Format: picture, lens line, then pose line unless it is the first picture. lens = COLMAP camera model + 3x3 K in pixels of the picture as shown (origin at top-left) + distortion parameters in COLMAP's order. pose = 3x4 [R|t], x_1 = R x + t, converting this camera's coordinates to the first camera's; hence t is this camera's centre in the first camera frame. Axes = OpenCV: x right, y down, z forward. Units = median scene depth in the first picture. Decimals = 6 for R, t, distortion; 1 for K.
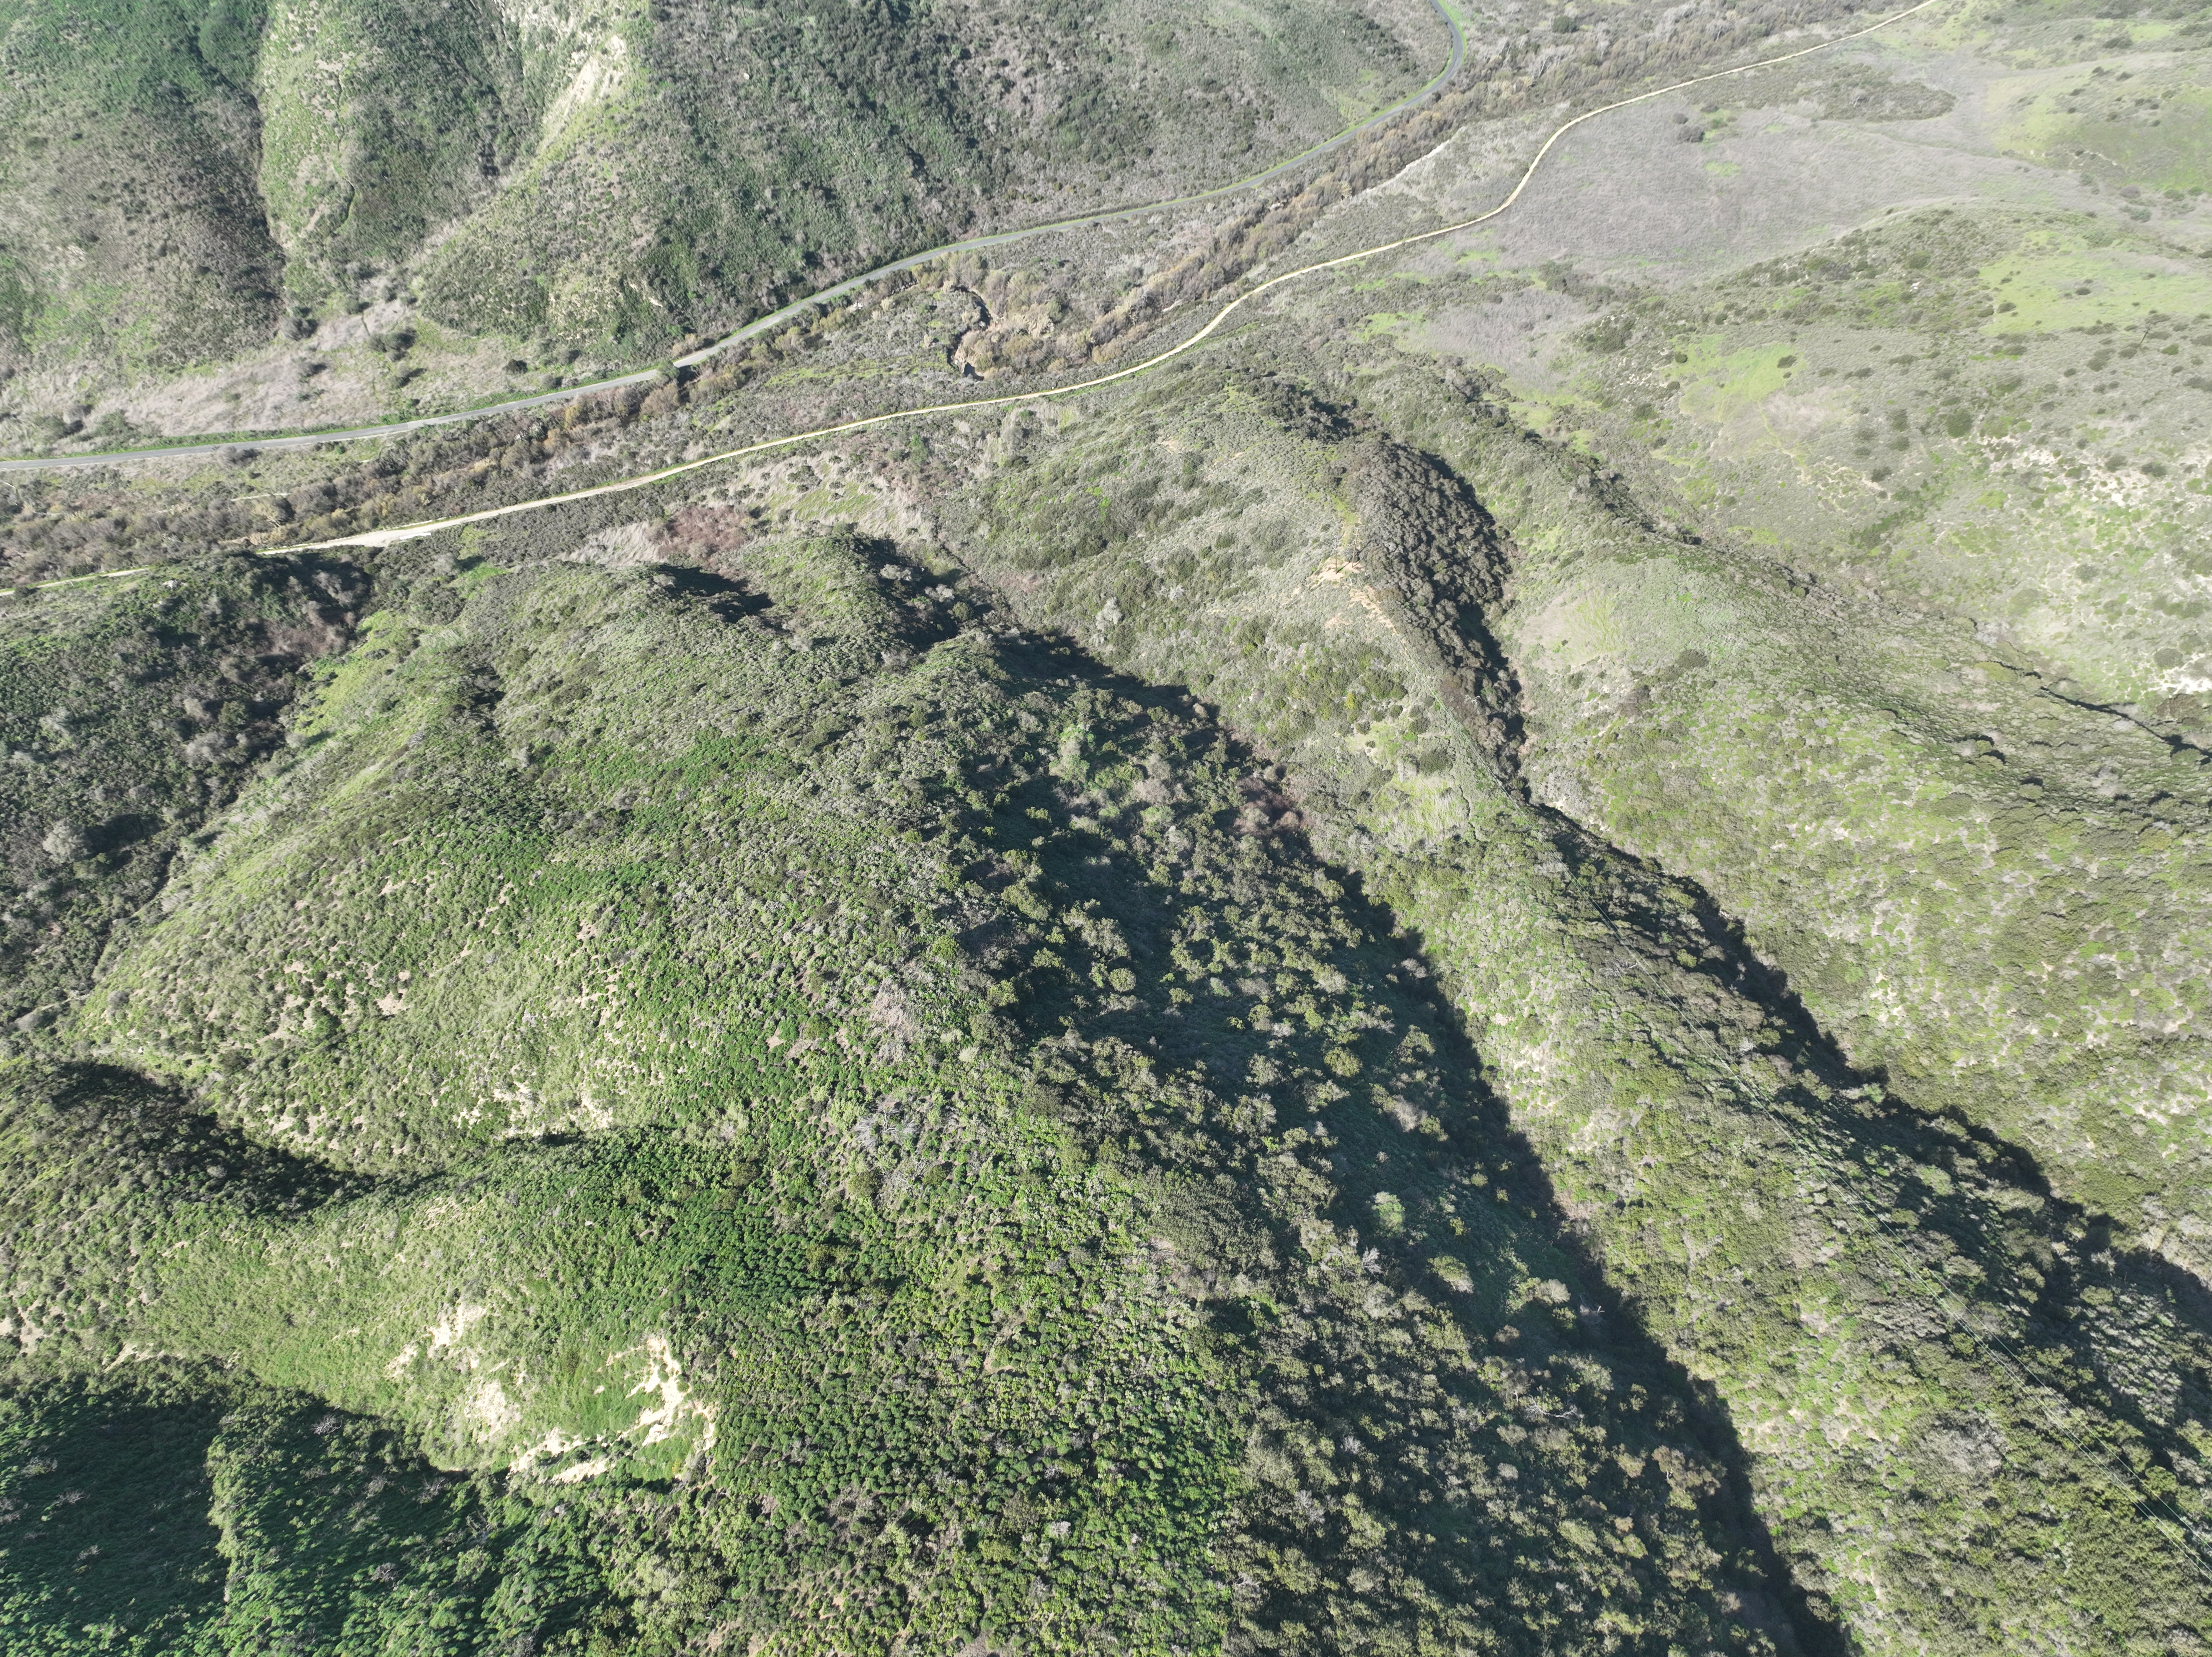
lens RADIAL K [[1550.8, 0, 1105.7], [0, 1550.8, 823.3], [0, 0, 1]] dist [-0.003509, 0.021161]
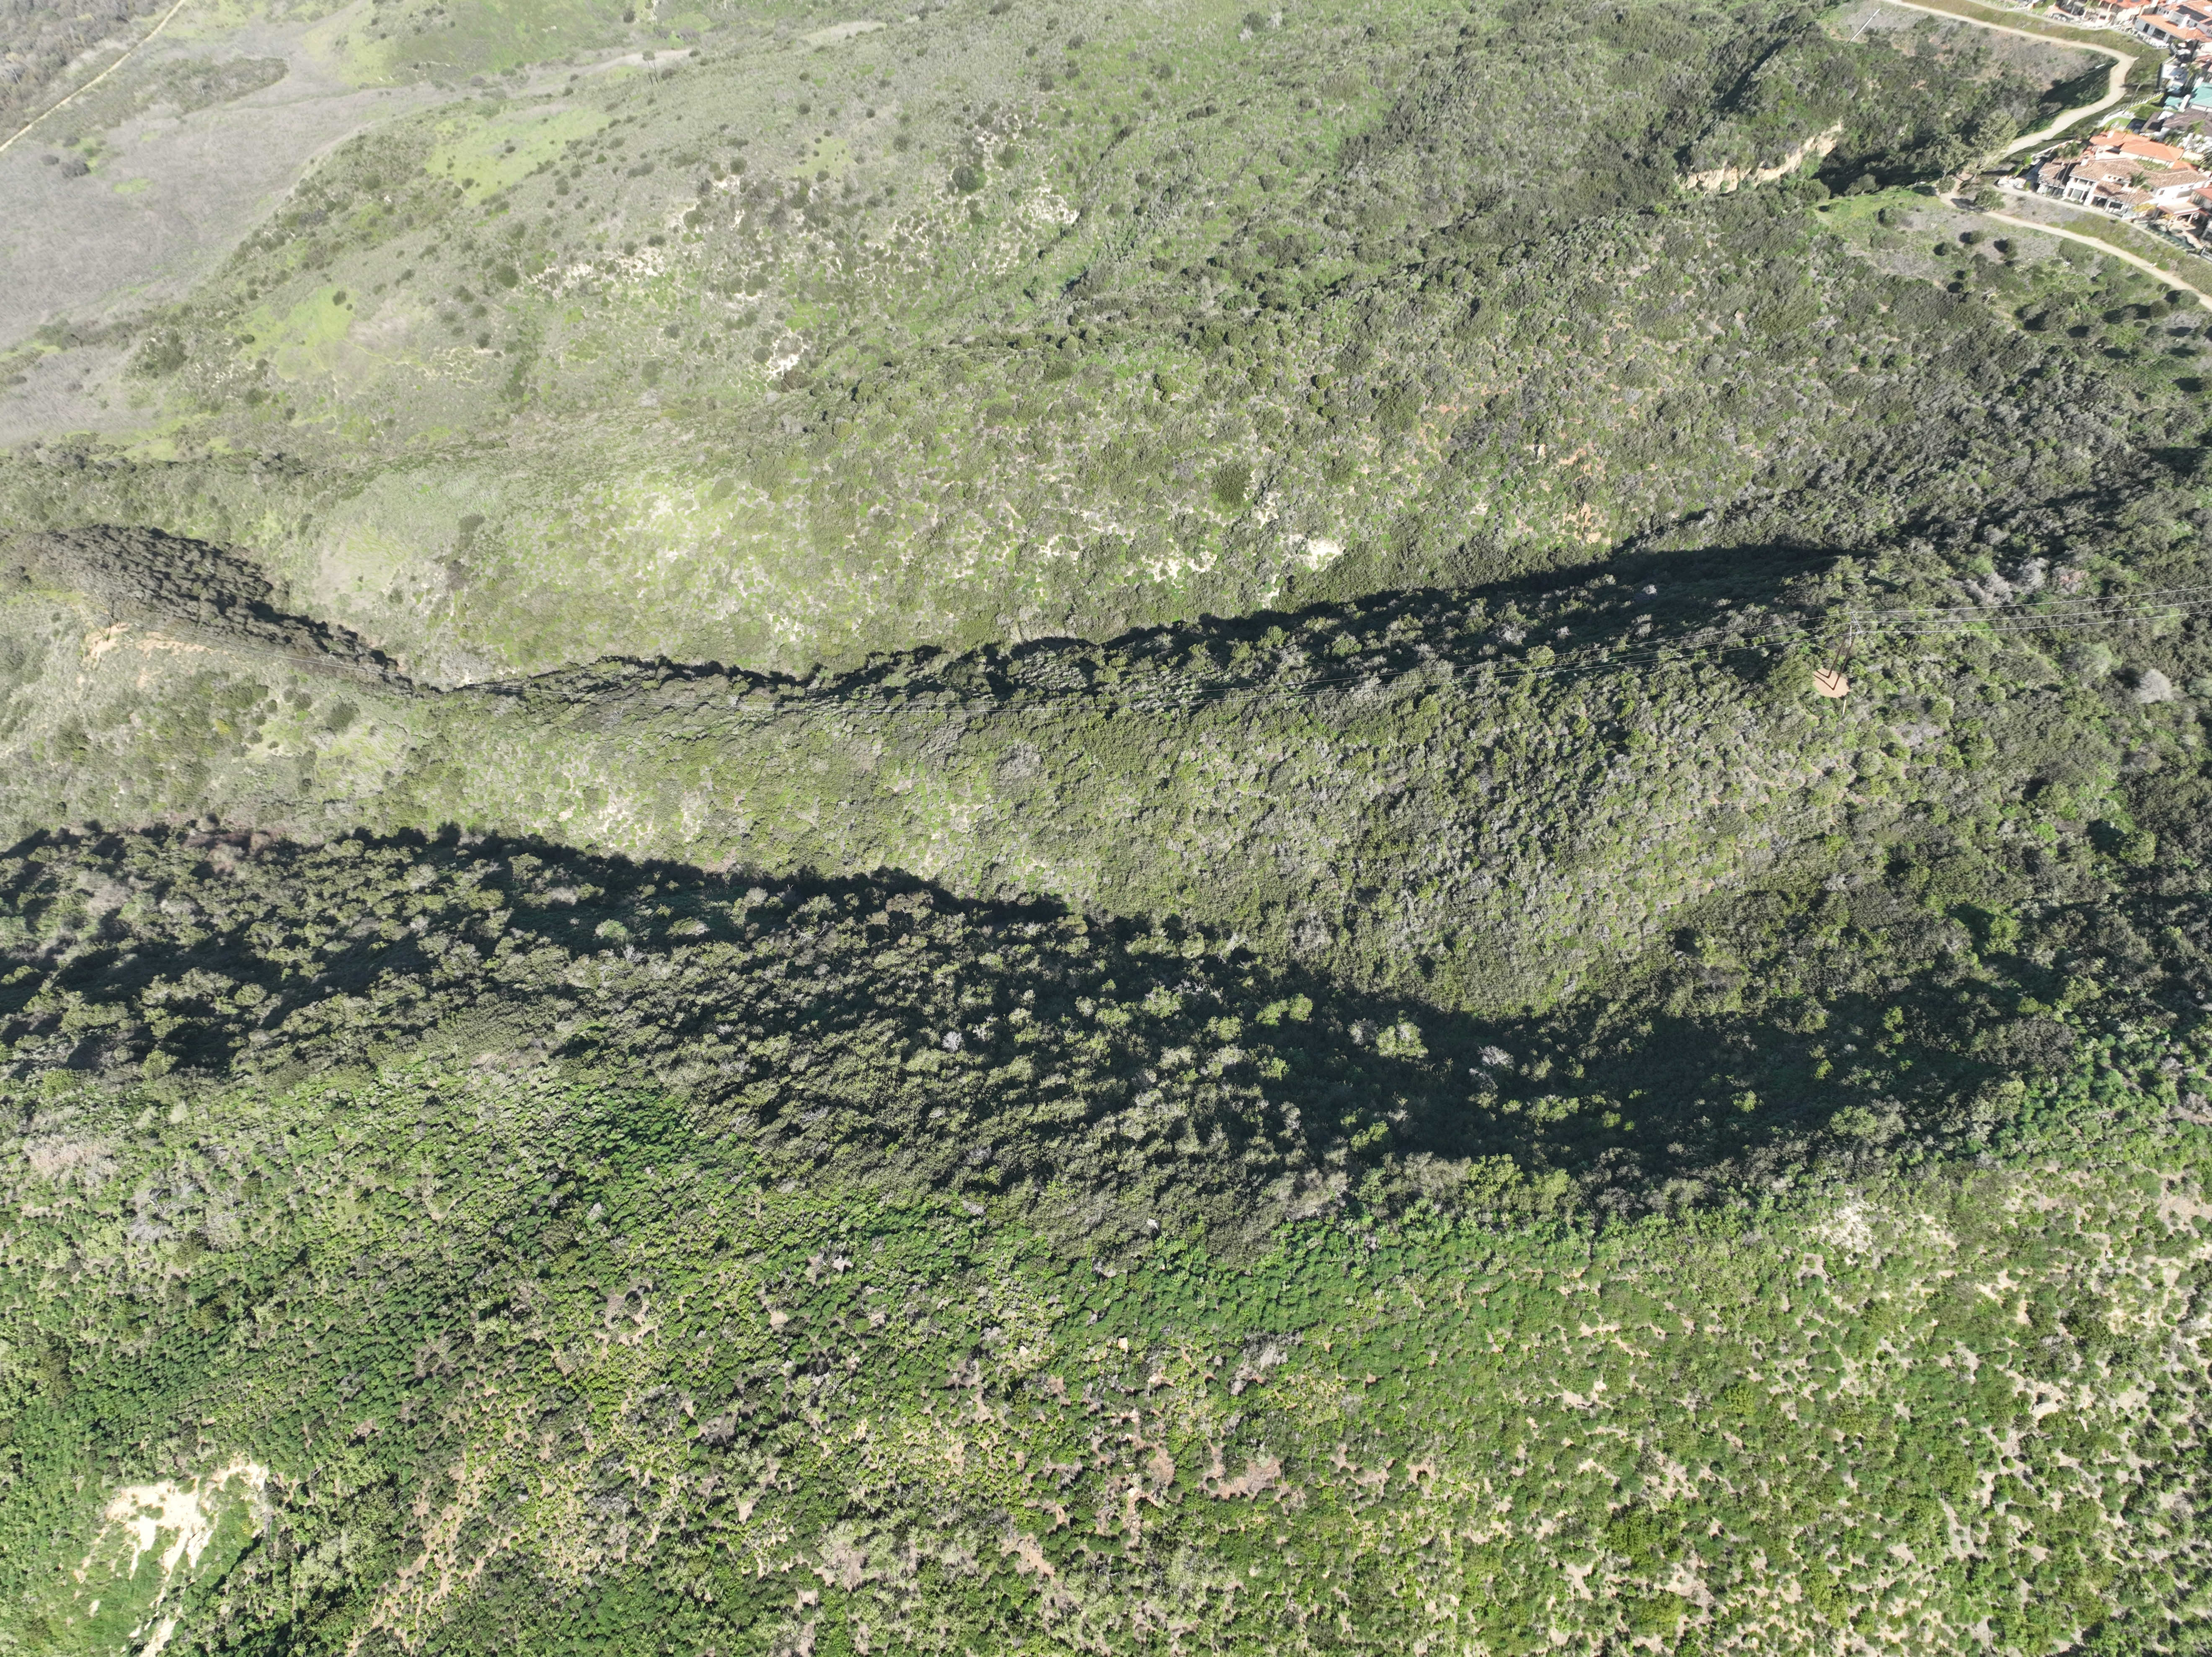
lens RADIAL K [[1550.8, 0, 1105.7], [0, 1550.8, 823.3], [0, 0, 1]] dist [-0.003509, 0.021161]
pose [[0.557525, -0.590568, 0.583434, -0.192979], [0.595786, 0.774055, 0.214191, 0.125475], [-0.578104, 0.228185, 0.783407, -0.115845]]
